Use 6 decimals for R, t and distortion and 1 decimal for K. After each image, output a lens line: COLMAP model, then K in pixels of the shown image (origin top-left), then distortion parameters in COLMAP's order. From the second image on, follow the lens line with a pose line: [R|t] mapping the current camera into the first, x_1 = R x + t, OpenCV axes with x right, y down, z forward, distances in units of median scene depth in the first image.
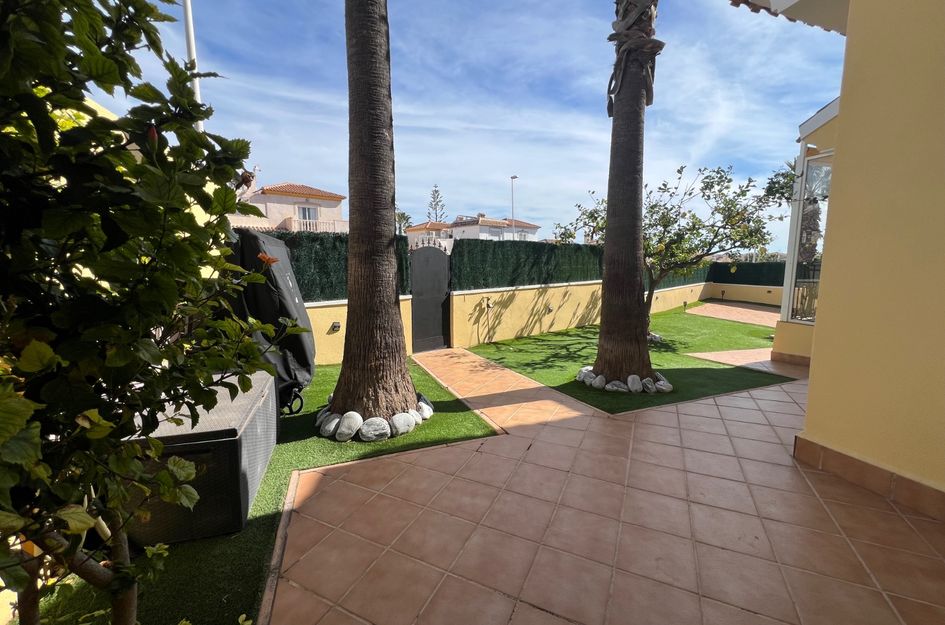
lens RADIAL K [[378.6, 0, 470.8], [0, 378.6, 310.9], [0, 0, 1]] dist [-0.002089, -0.000344]
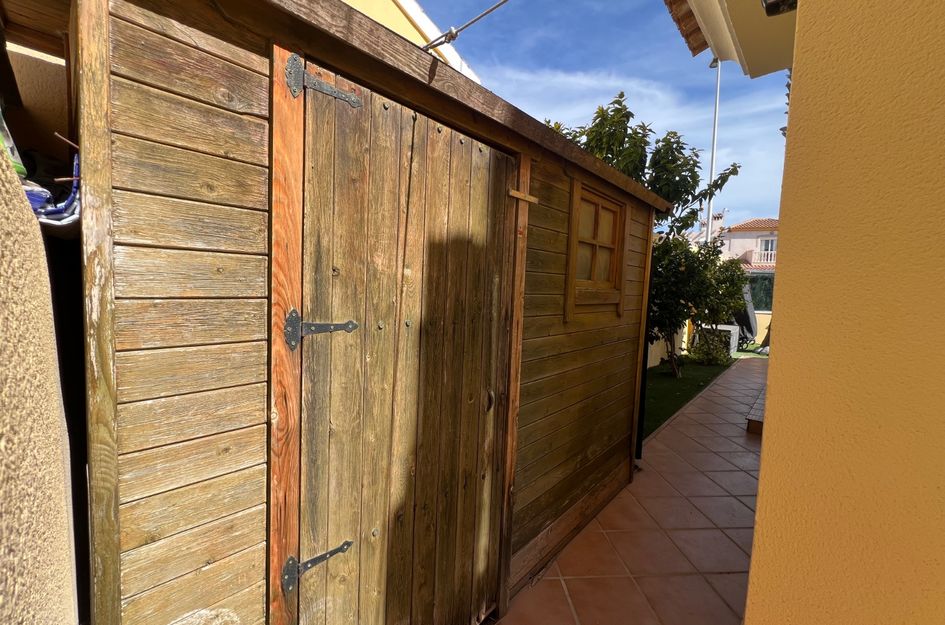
lens RADIAL K [[378.6, 0, 470.8], [0, 378.6, 310.9], [0, 0, 1]] dist [-0.002089, -0.000344]
pose [[0.480696, 0.059925, -0.874837, 0.547984], [-0.124142, 0.992264, -0.000244, 0.159215], [0.868055, 0.108721, 0.484417, -1.182907]]
